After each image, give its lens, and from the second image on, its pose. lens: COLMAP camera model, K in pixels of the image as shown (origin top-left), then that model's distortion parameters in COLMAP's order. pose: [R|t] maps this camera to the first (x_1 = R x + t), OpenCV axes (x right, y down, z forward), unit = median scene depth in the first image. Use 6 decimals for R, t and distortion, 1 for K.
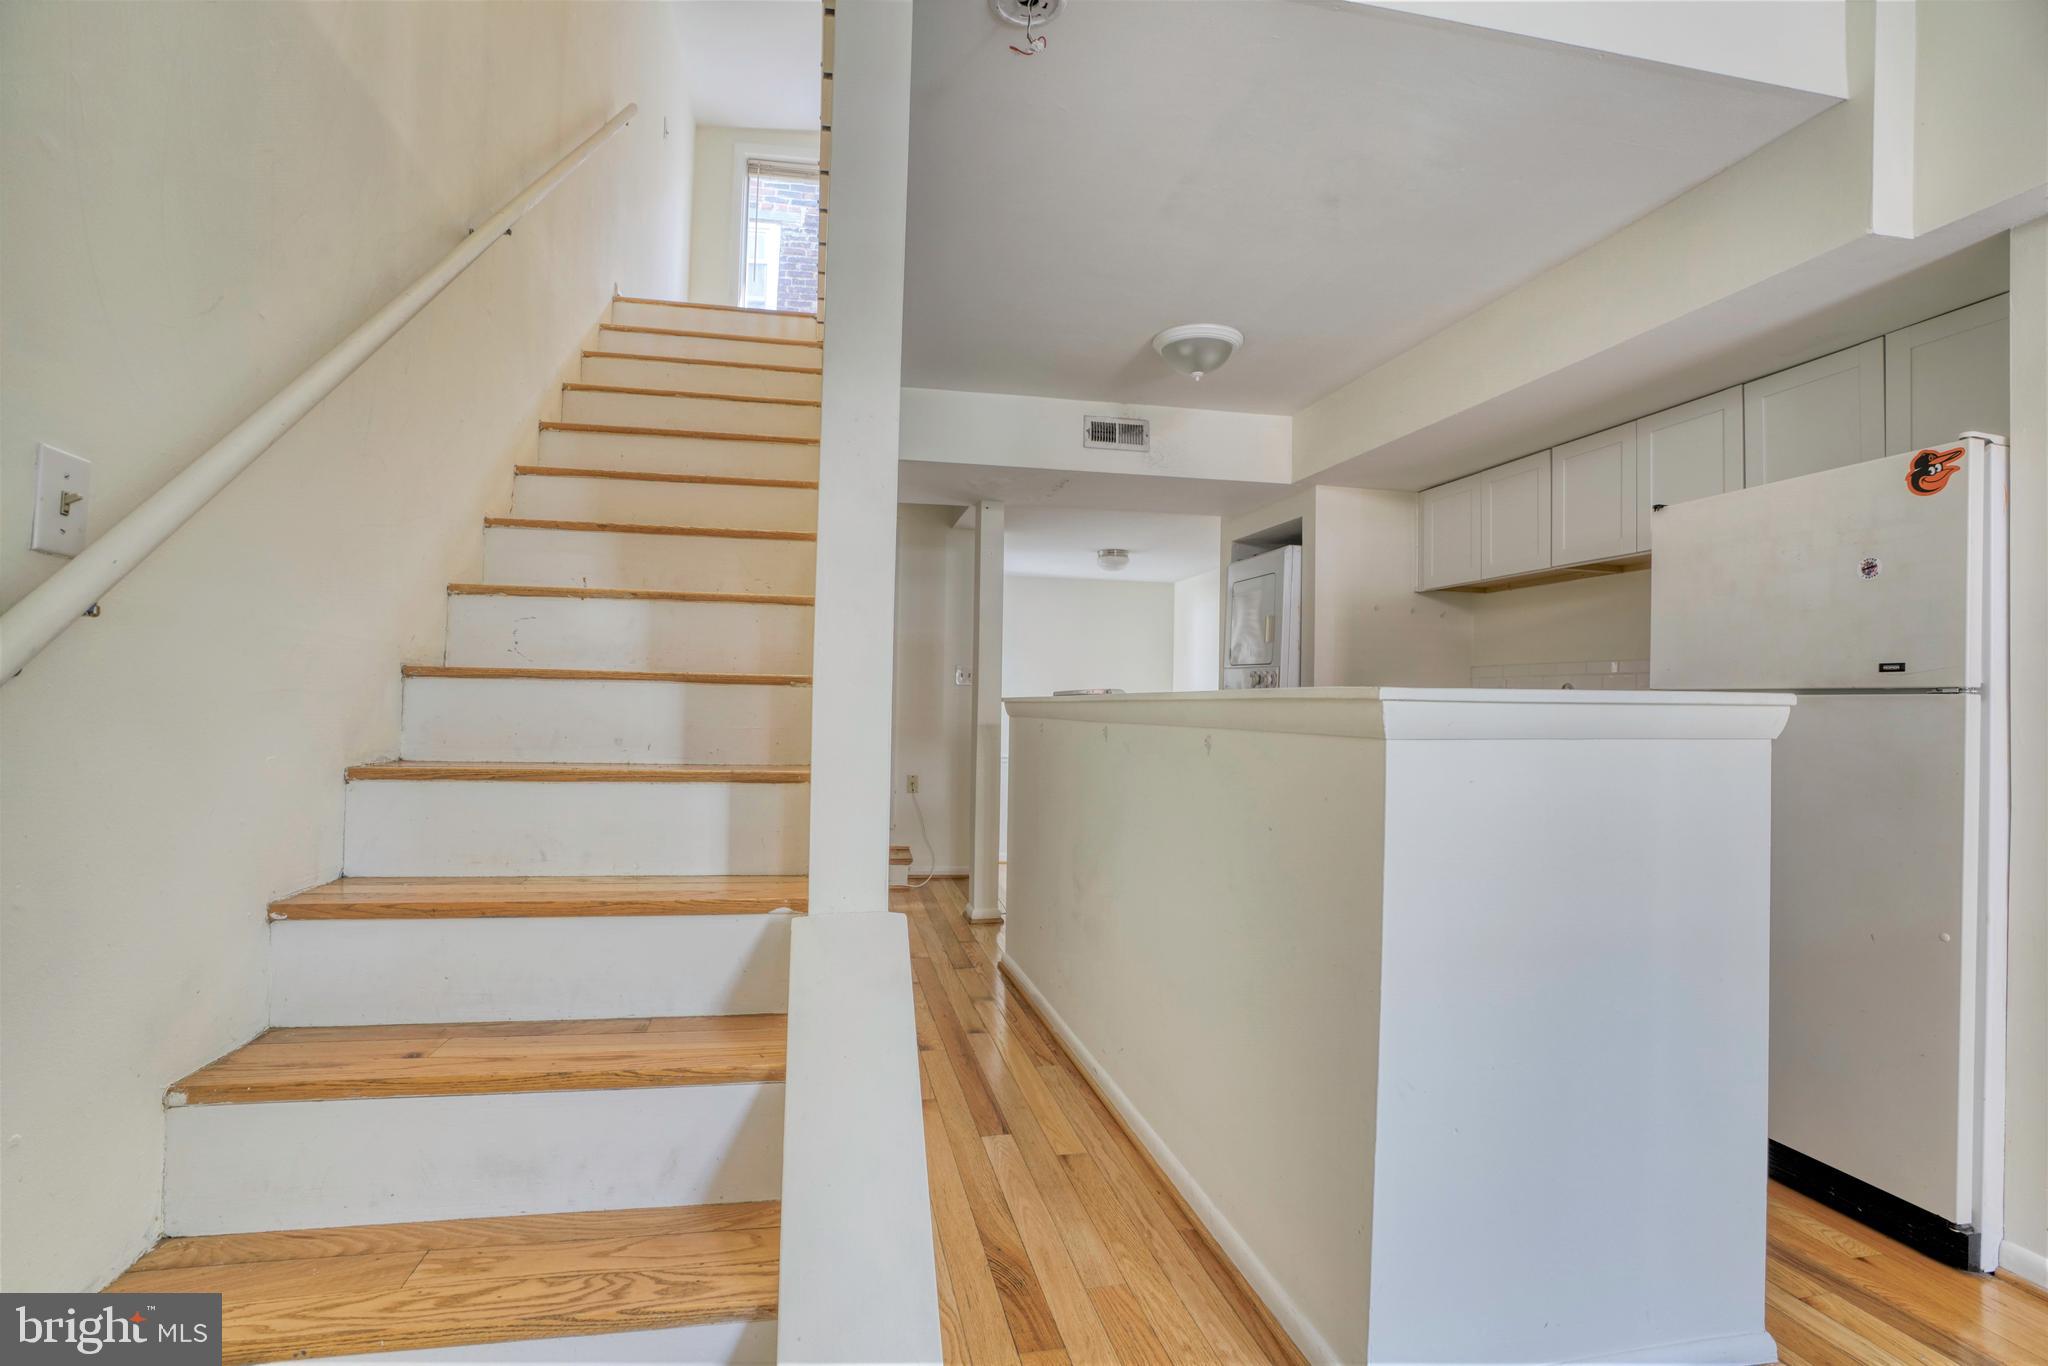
lens RADIAL K [[954.2, 0, 1010.3], [0, 954.2, 689.4], [0, 0, 1]] dist [-0.064518, 0.028178]
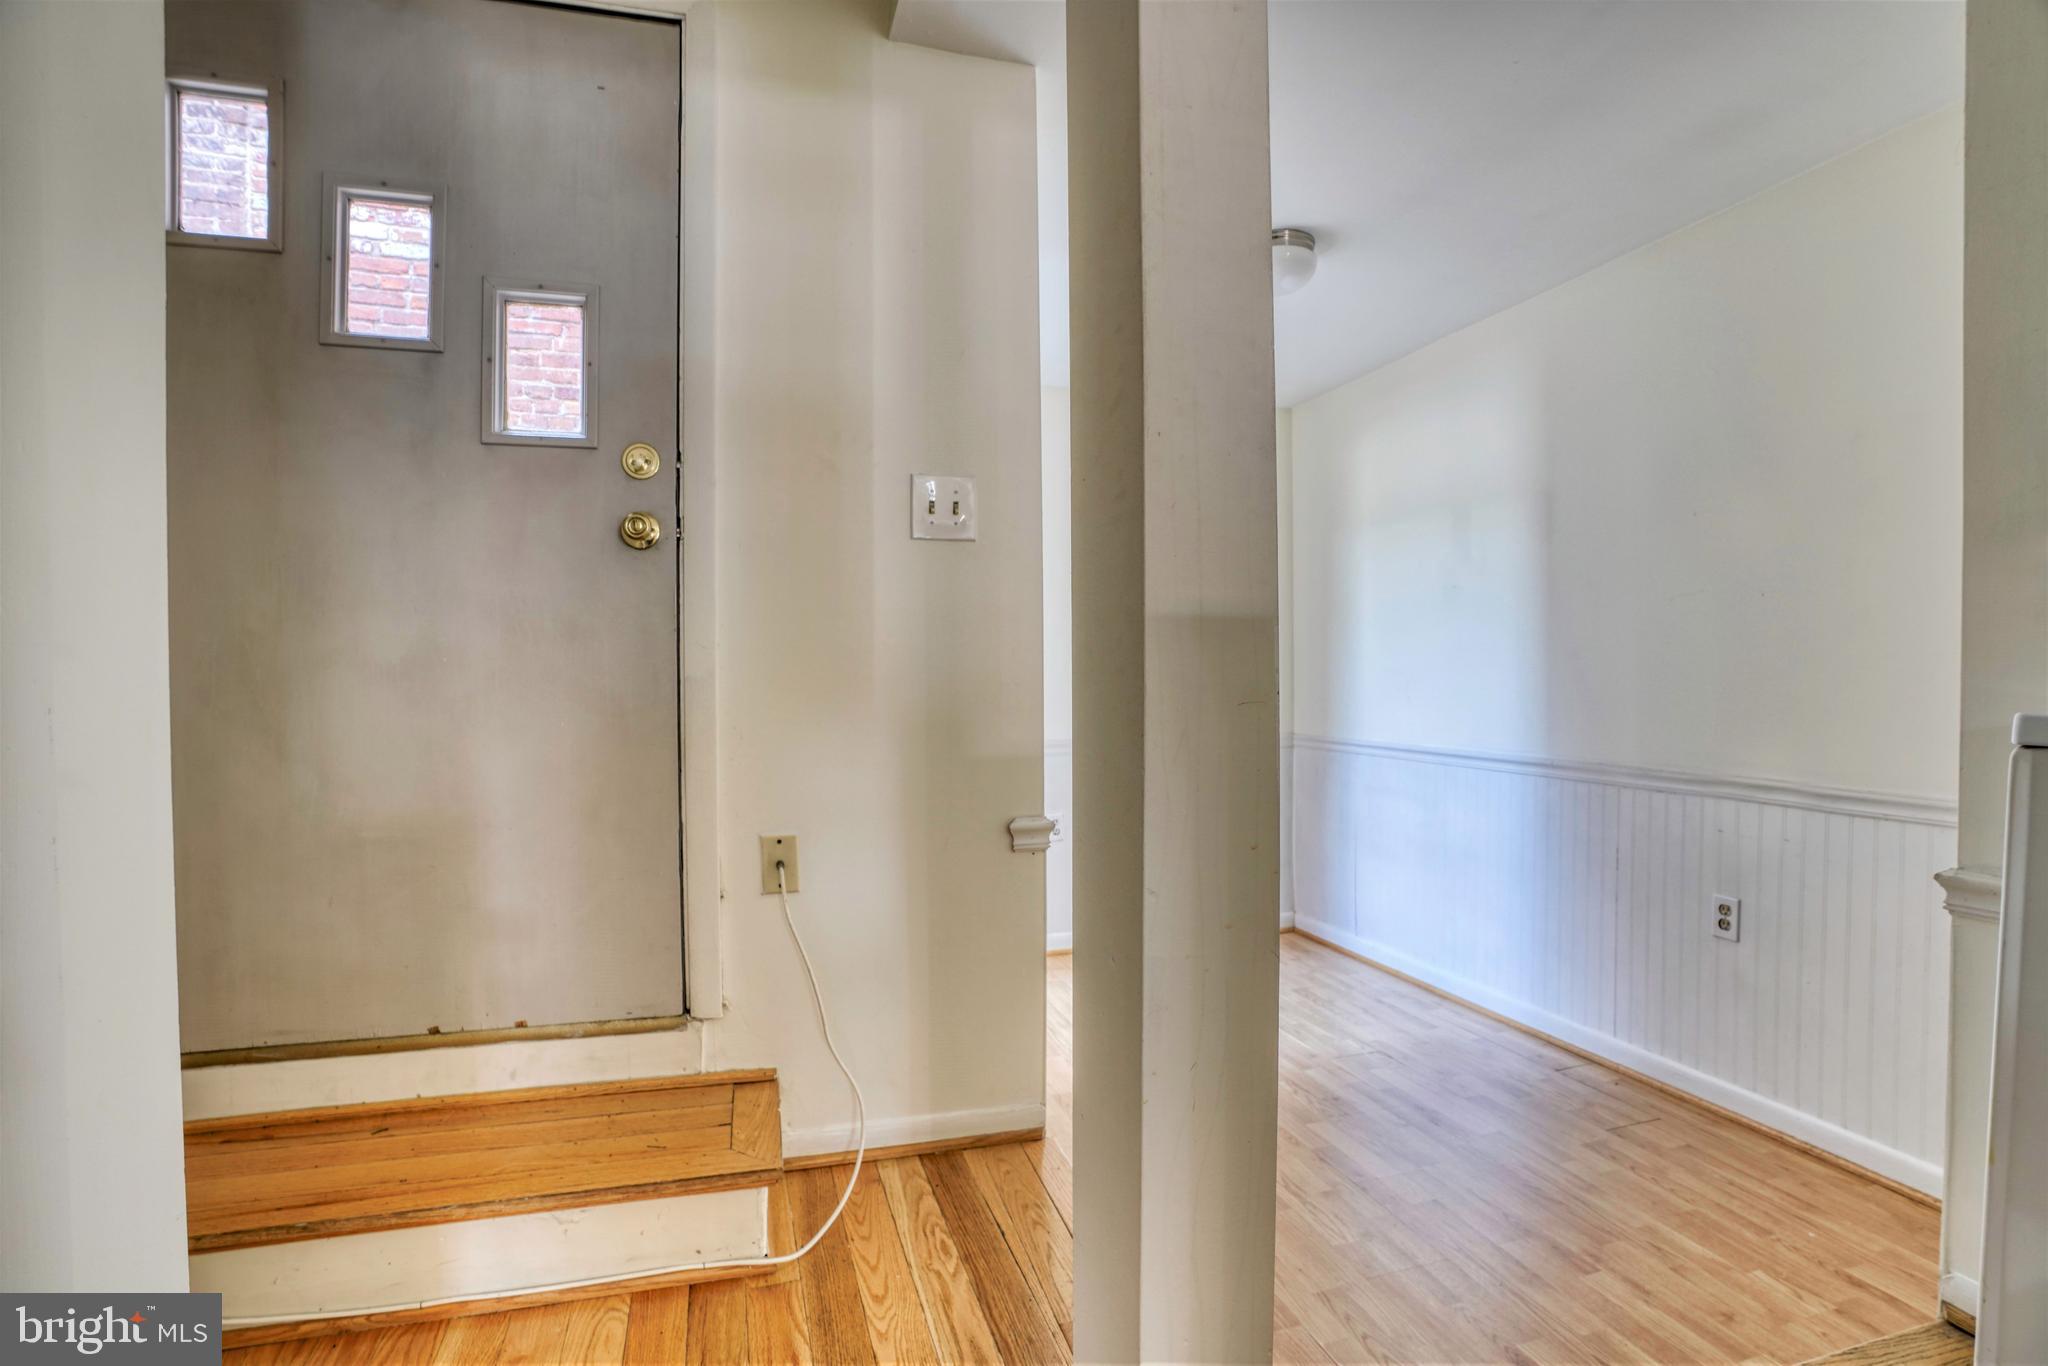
lens RADIAL K [[974.3, 0, 1018.6], [0, 974.3, 687.7], [0, 0, 1]] dist [-0.075357, 0.031738]
pose [[0.995113, -0.025899, 0.095287, -0.090067], [0.022346, 0.999021, 0.038168, 0.055431], [-0.096182, -0.035852, 0.994718, 1.125394]]
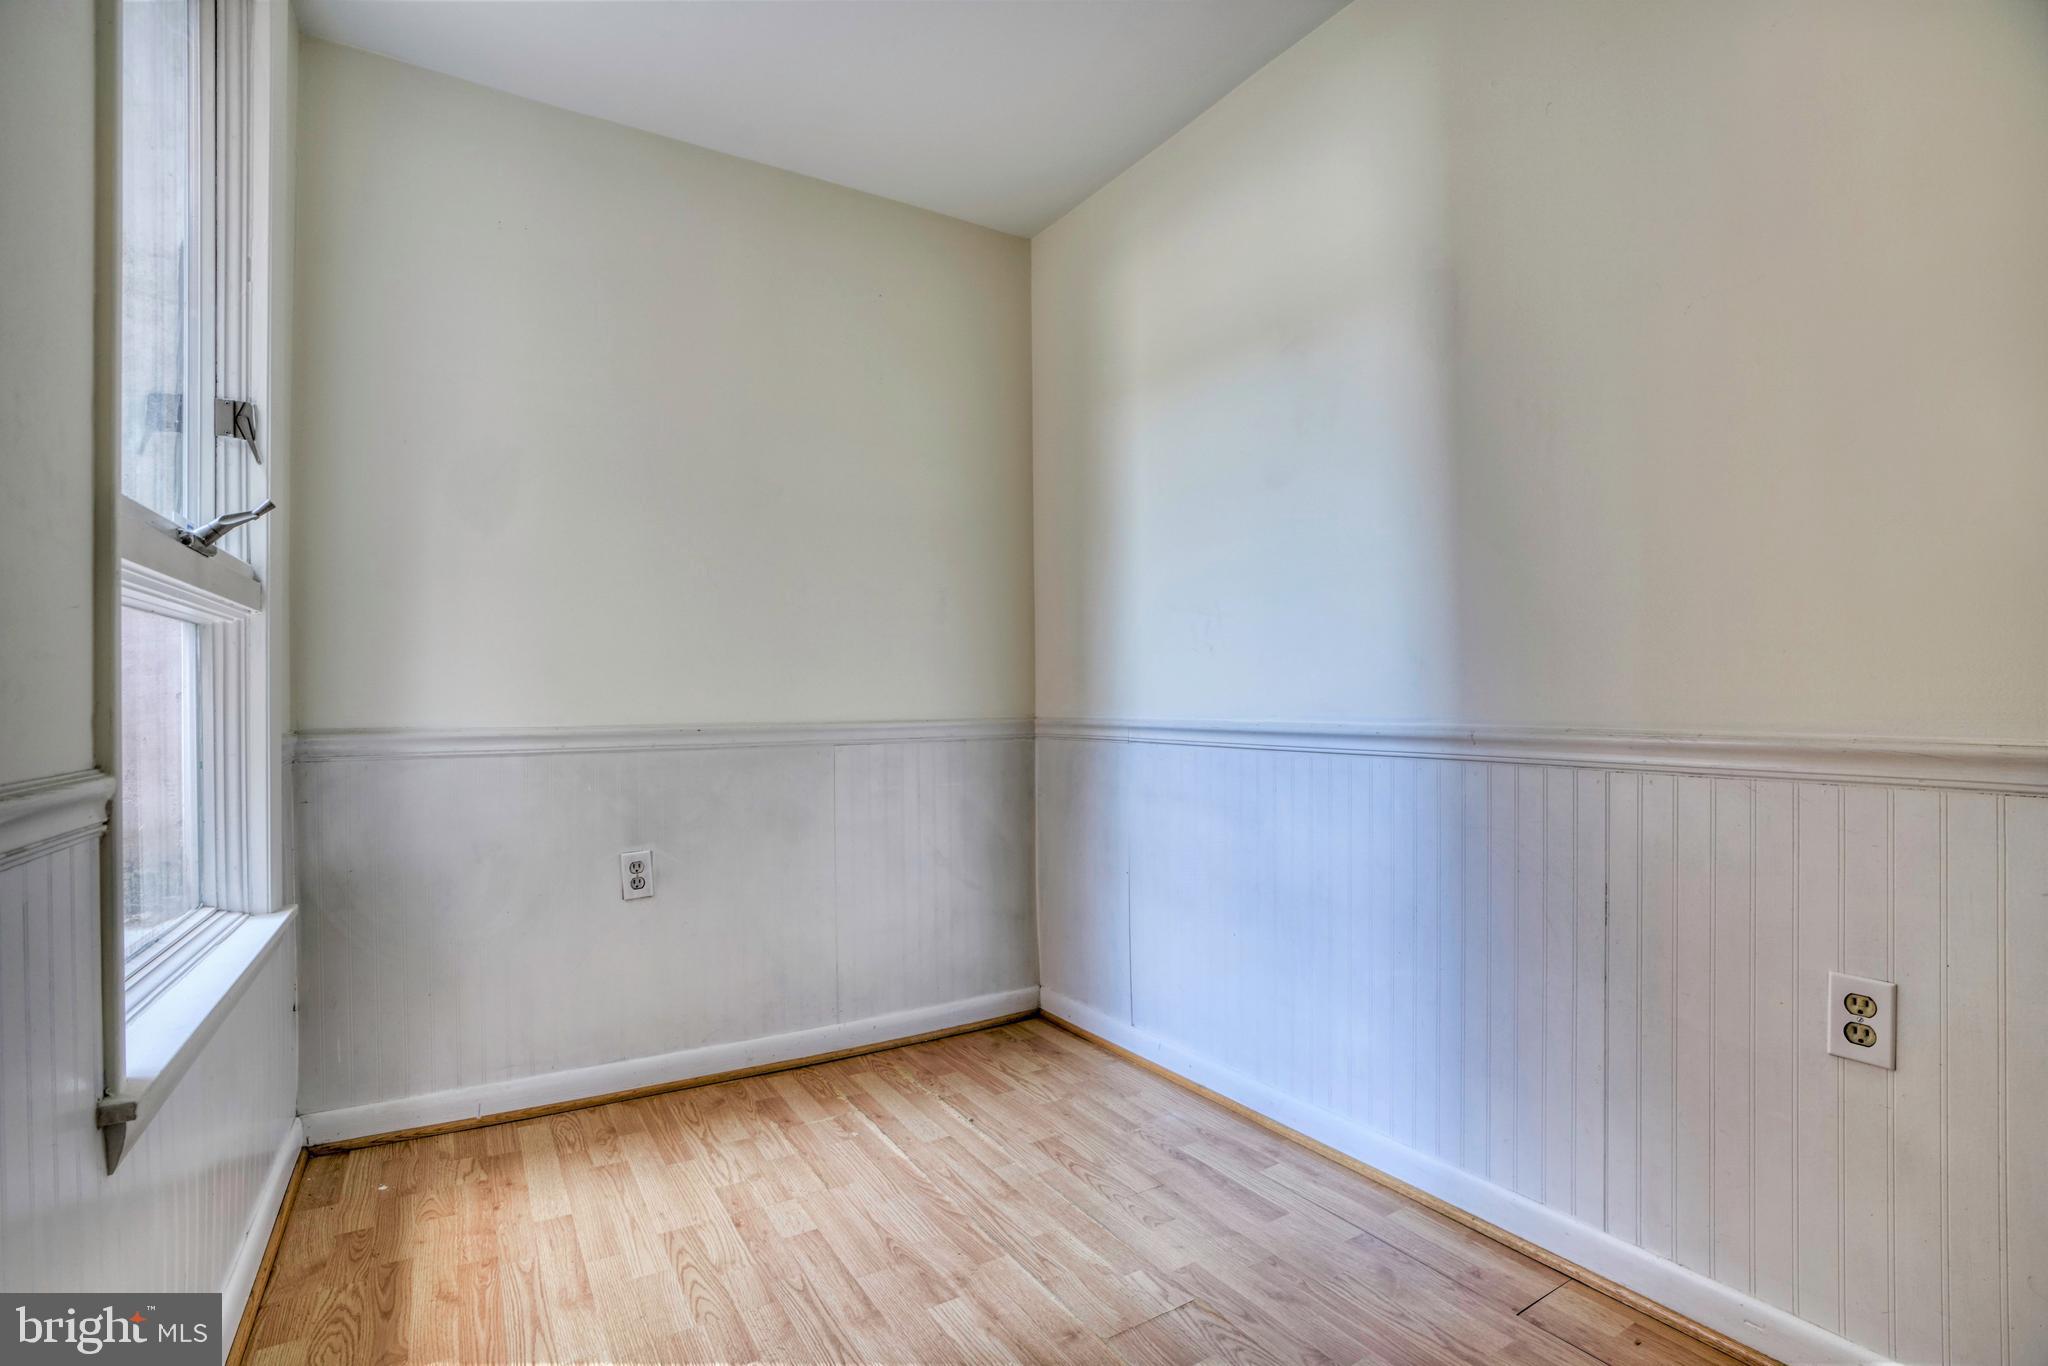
lens RADIAL K [[927.3, 0, 1024.2], [0, 927.3, 691.8], [0, 0, 1]] dist [-0.060566, 0.024881]
pose [[0.939659, -0.024324, 0.341246, 0.087543], [0.019646, 0.999660, 0.017158, 0.129187], [-0.341547, -0.009419, 0.939817, 1.554635]]
